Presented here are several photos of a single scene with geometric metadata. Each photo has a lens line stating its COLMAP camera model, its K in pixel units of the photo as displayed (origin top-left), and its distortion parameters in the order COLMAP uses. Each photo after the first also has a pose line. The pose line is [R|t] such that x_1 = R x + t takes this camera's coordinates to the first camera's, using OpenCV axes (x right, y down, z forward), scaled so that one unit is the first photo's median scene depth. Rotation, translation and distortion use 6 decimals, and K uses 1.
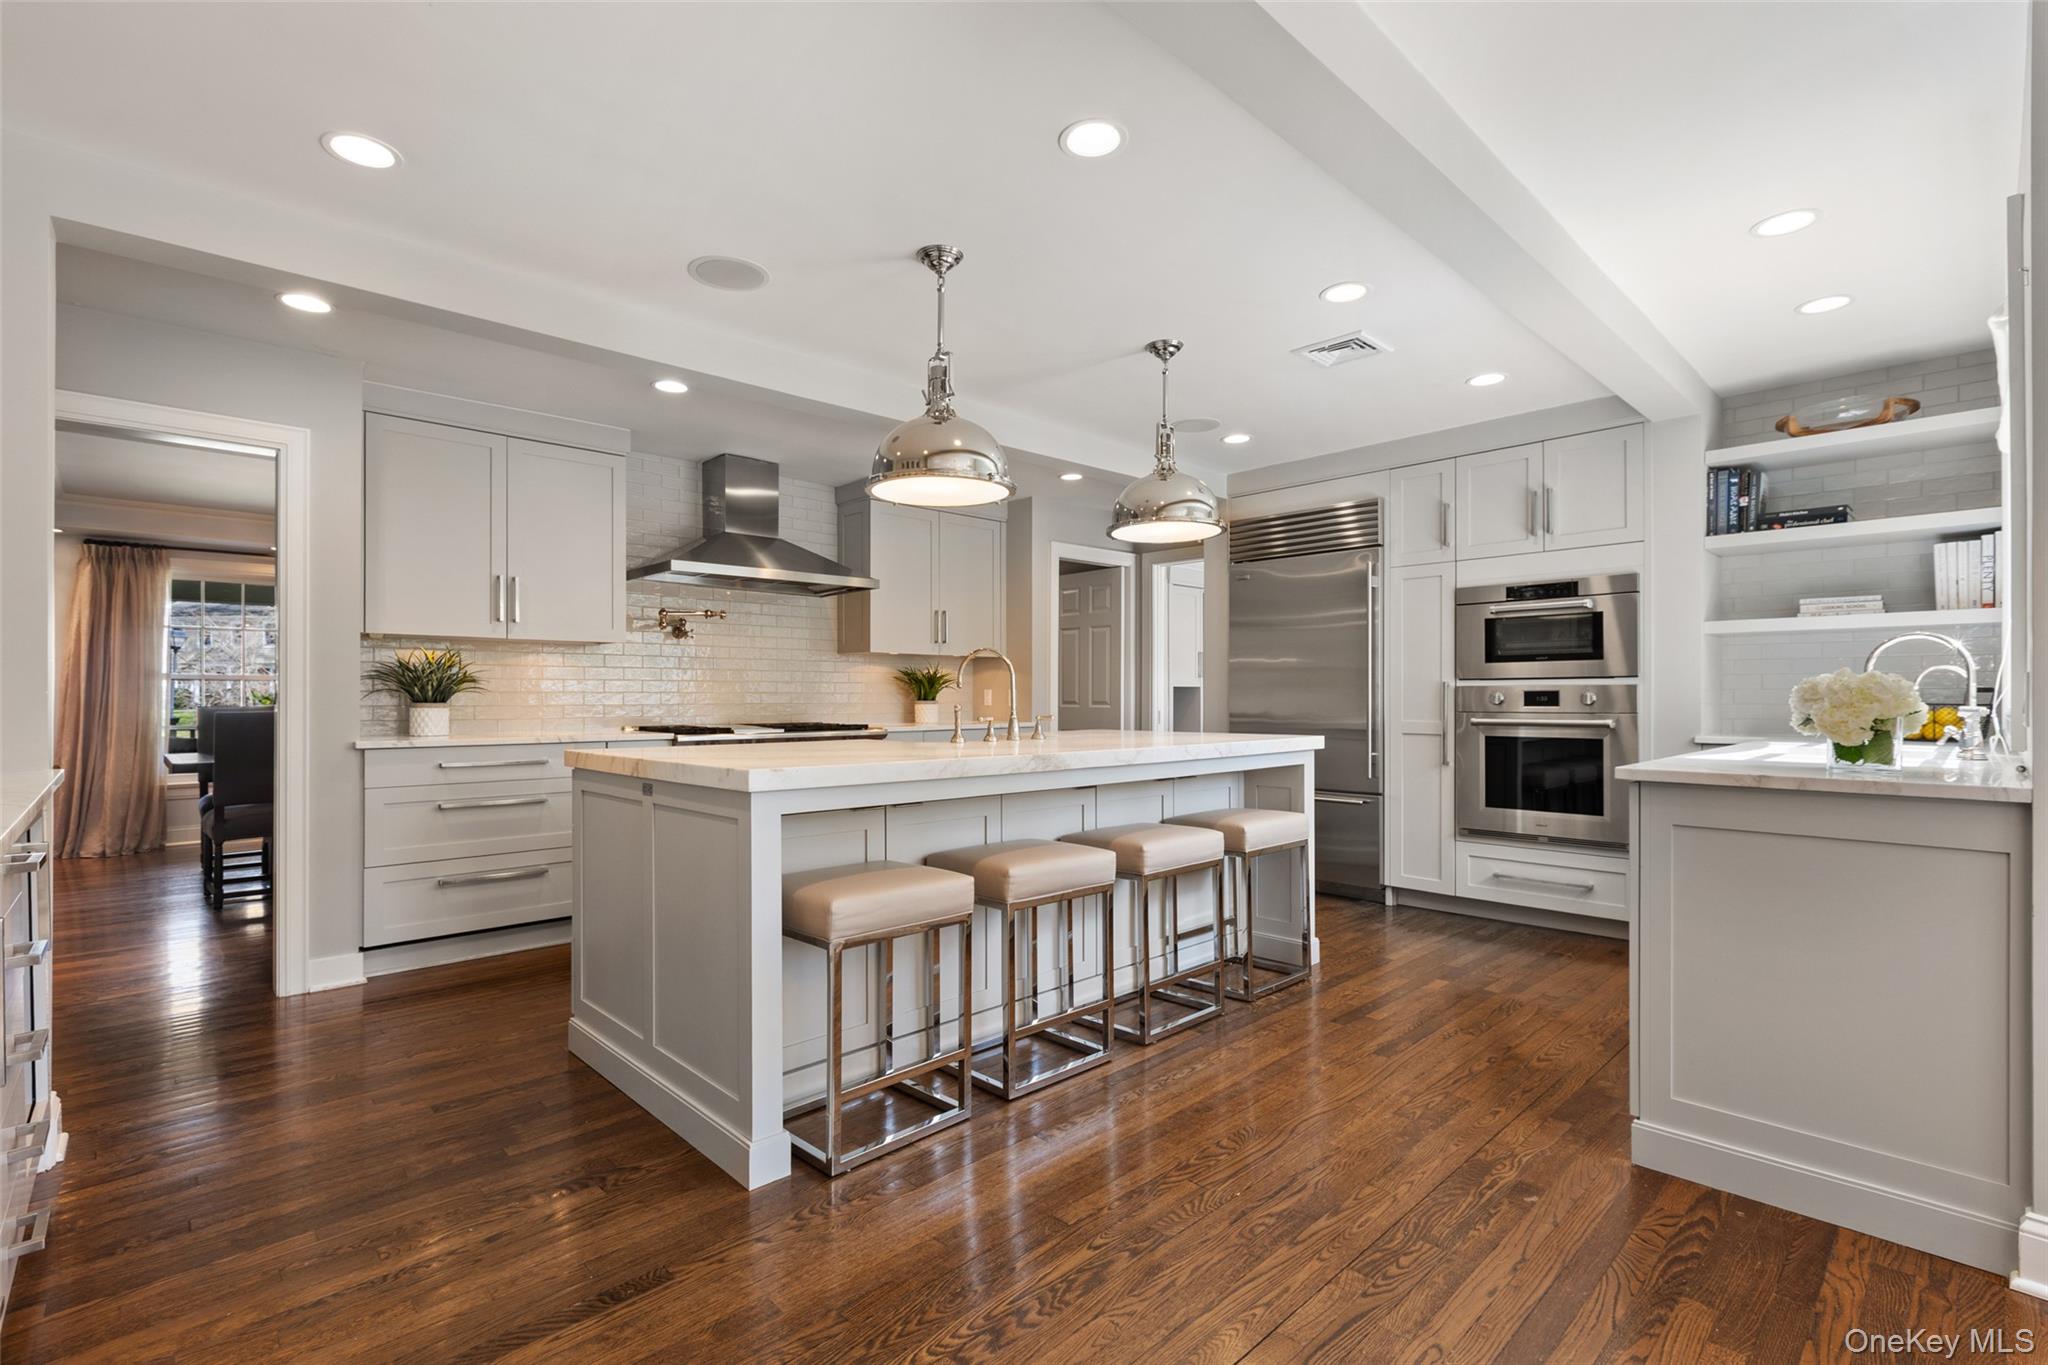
lens RADIAL K [[937.6, 0, 1013.8], [0, 937.6, 690.1], [0, 0, 1]] dist [0.004085, -0.000590]
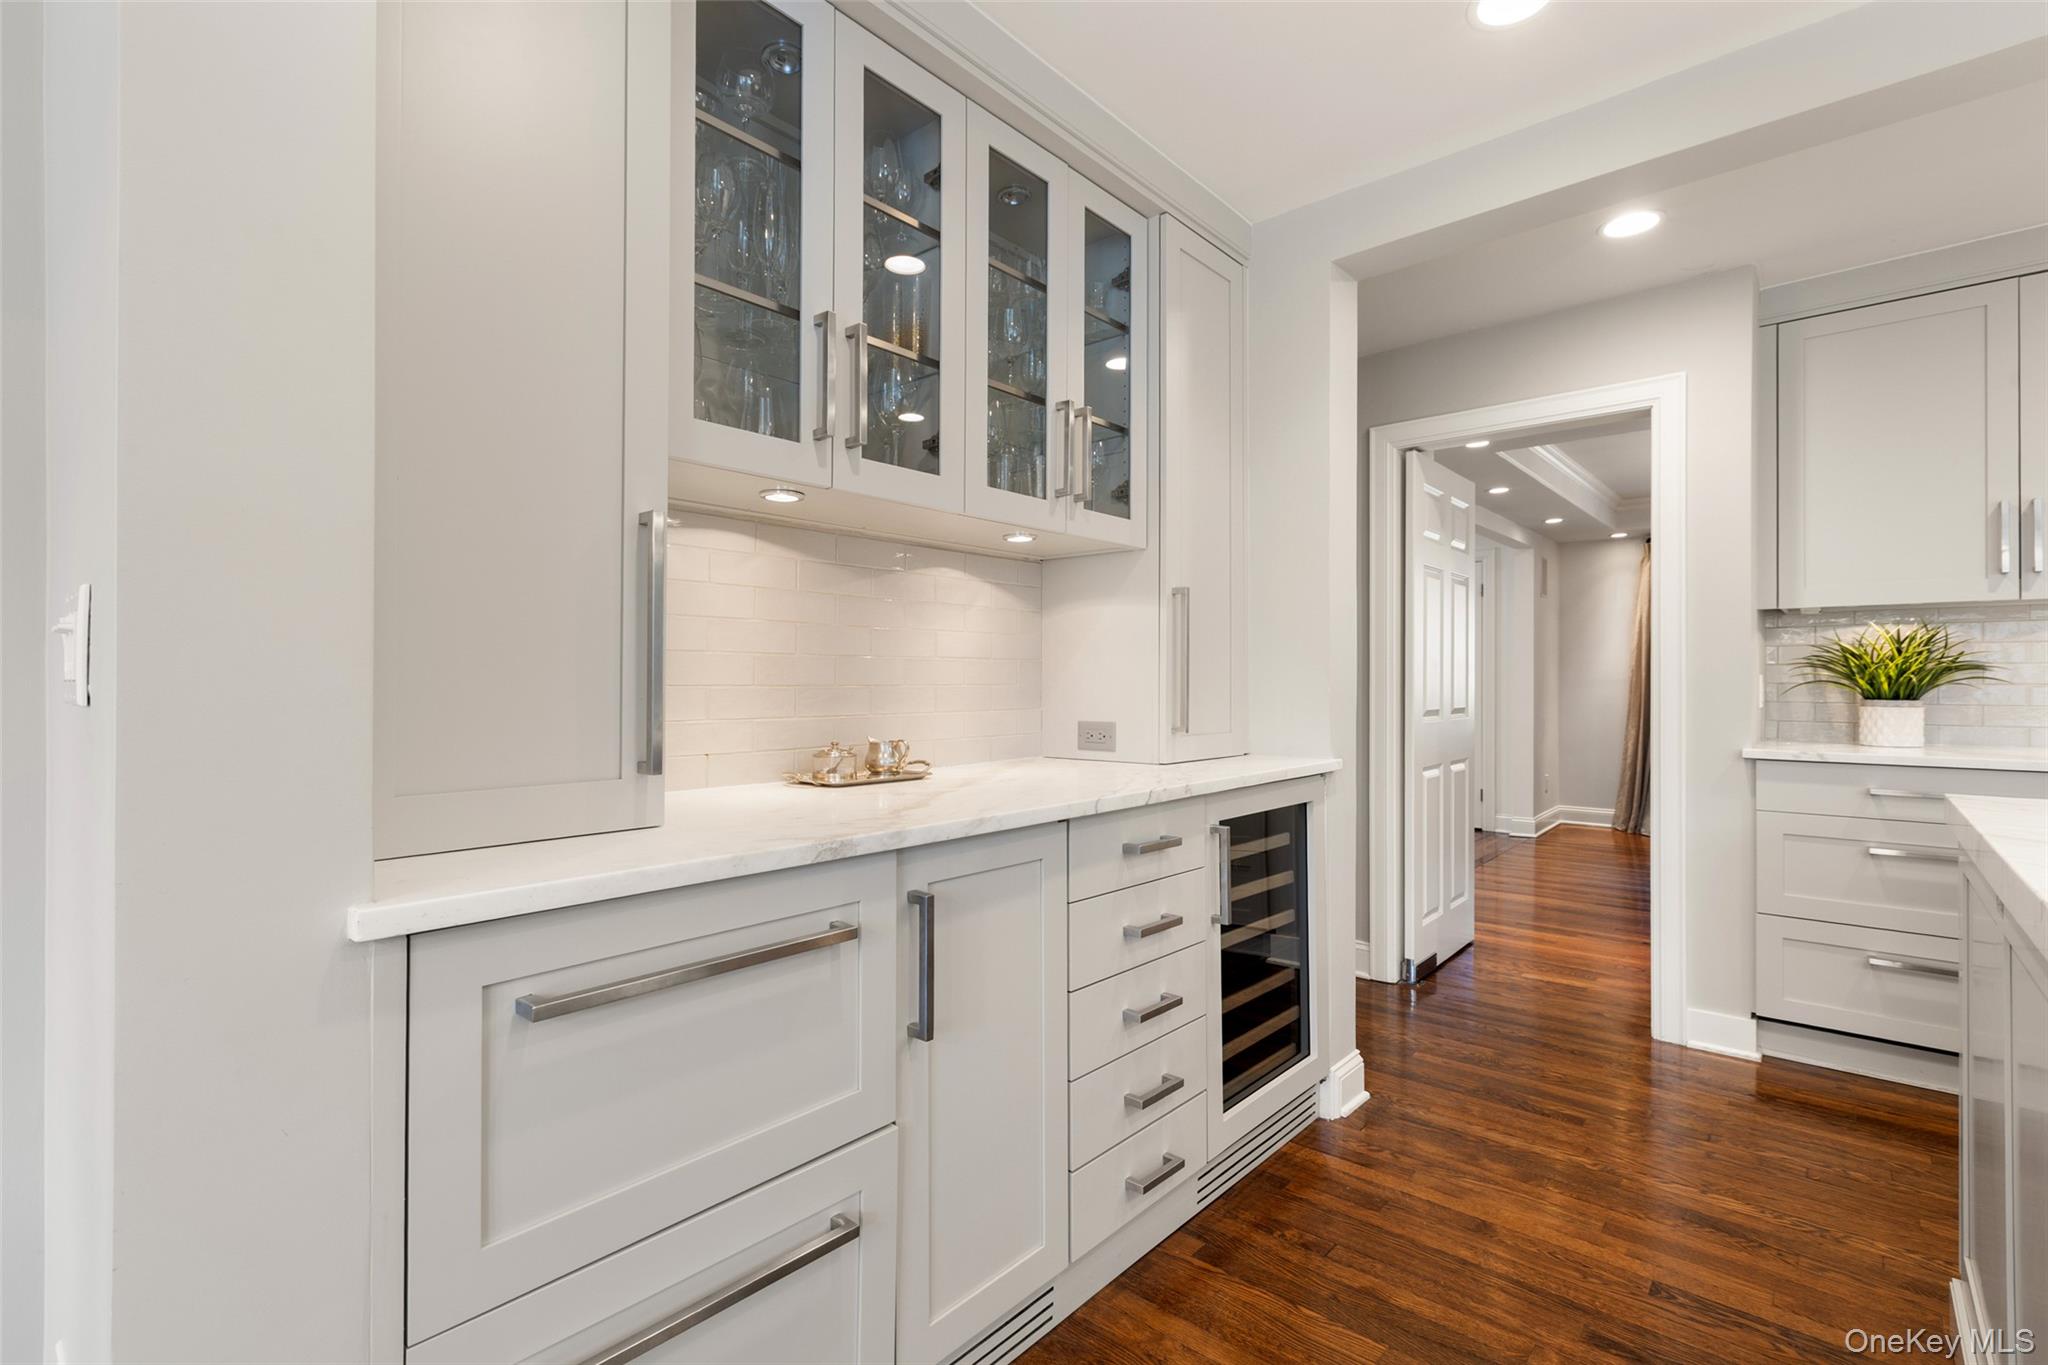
lens RADIAL K [[937.6, 0, 1029.0], [0, 937.6, 681.6], [0, 0, 1]] dist [0.004085, -0.000590]
pose [[0.097134, 0.003104, -0.995266, 0.021962], [0.003330, 0.999989, 0.003444, -0.005974], [0.995266, -0.003649, 0.097122, 0.327911]]
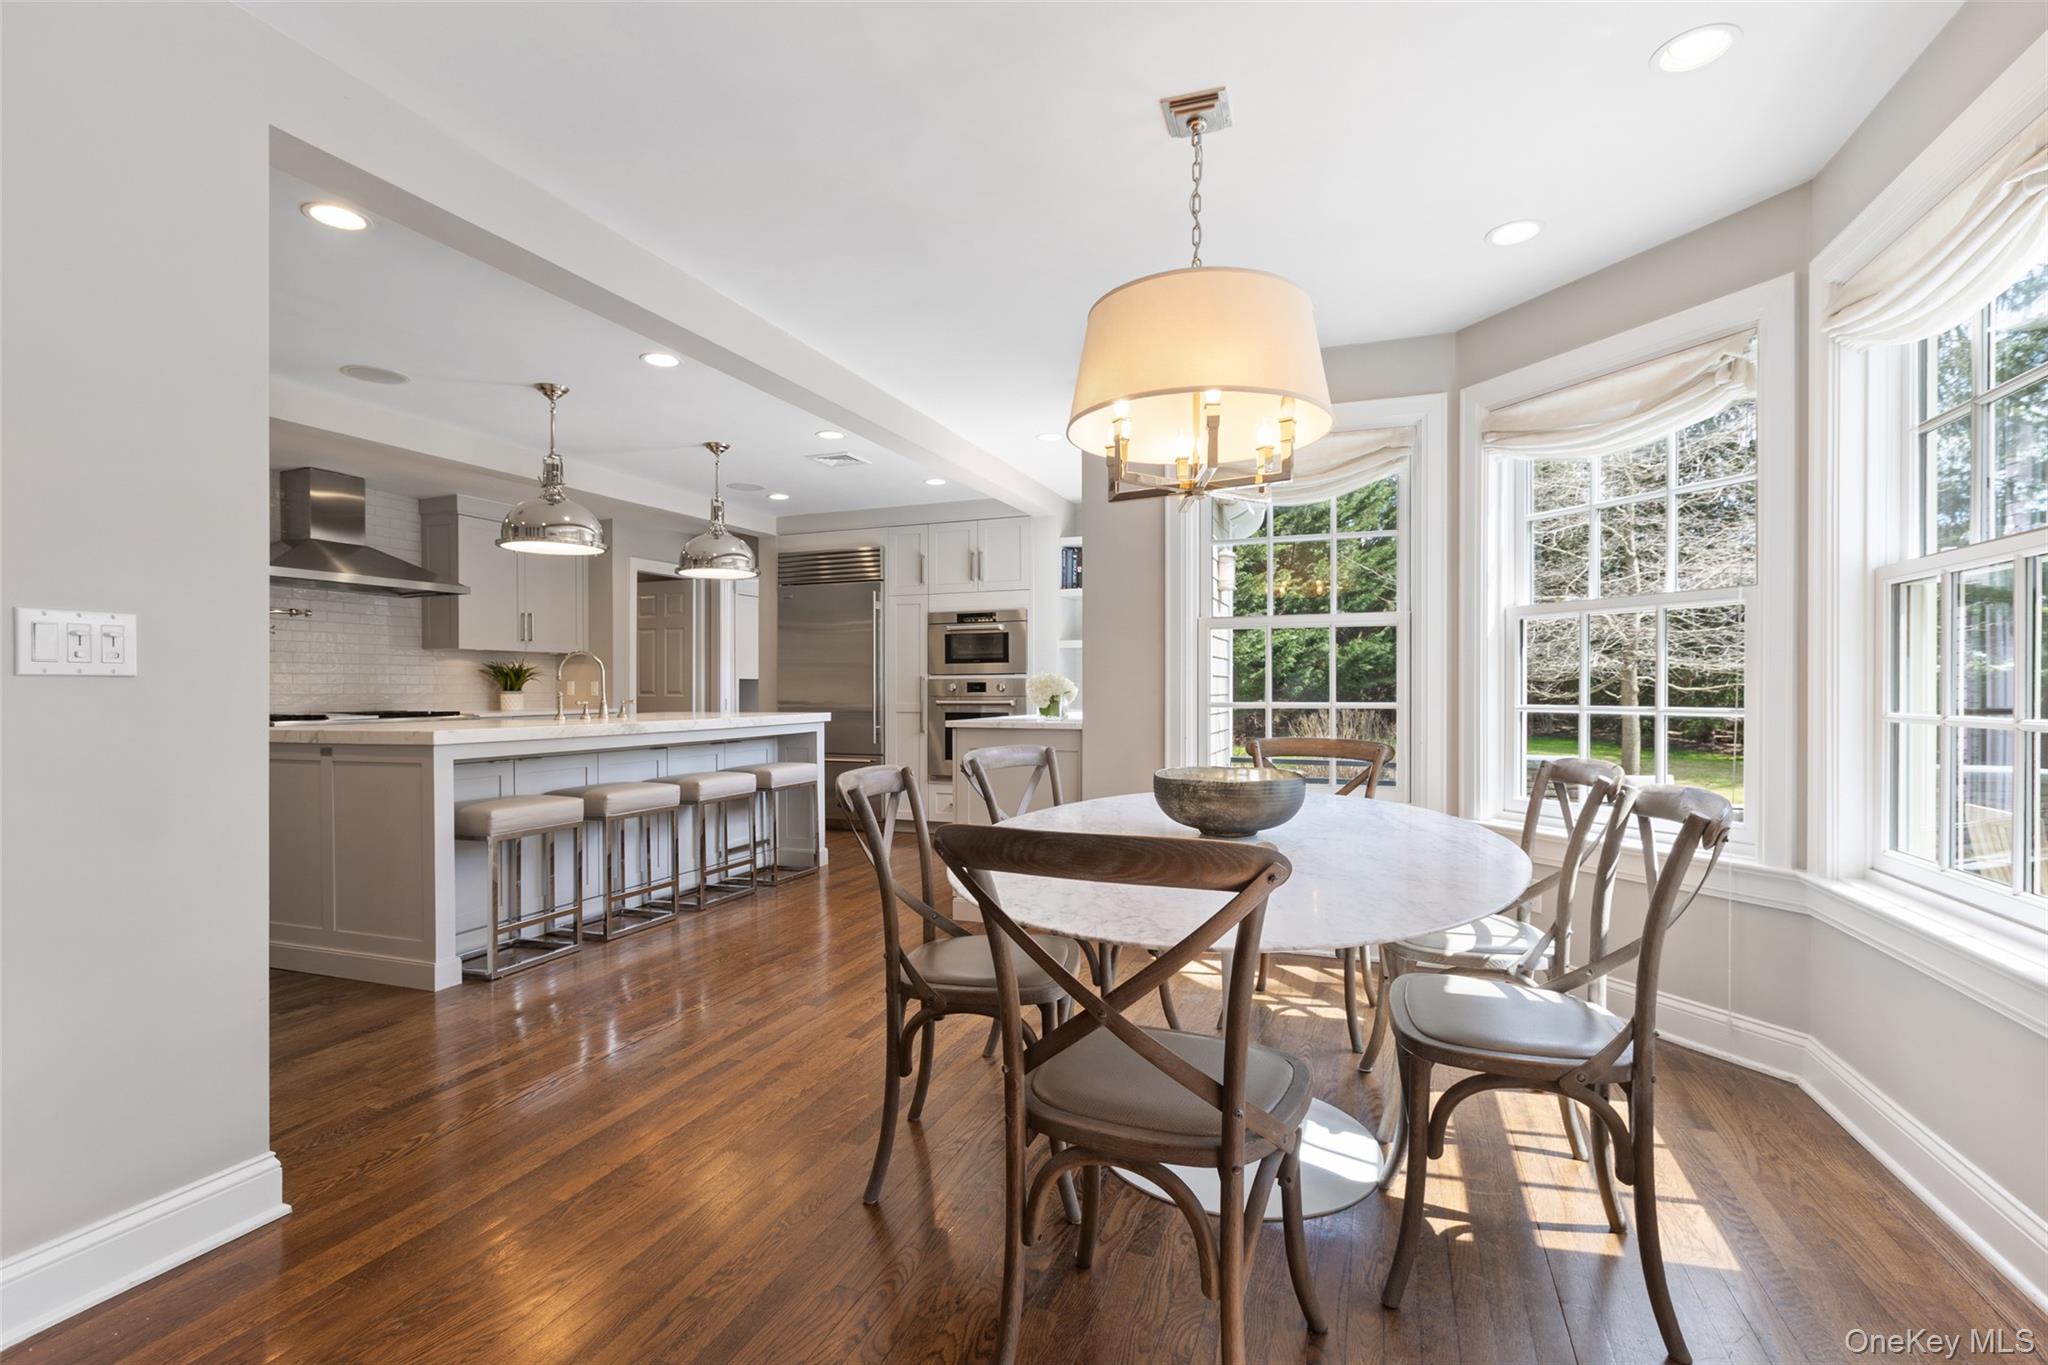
lens RADIAL K [[937.6, 0, 1026.6], [0, 937.6, 688.6], [0, 0, 1]] dist [0.004085, -0.000590]
pose [[0.902772, -0.003365, 0.430106, -0.028653], [-0.000061, 0.999968, 0.007952, -0.000885], [-0.430119, -0.007205, 0.902743, -0.455252]]
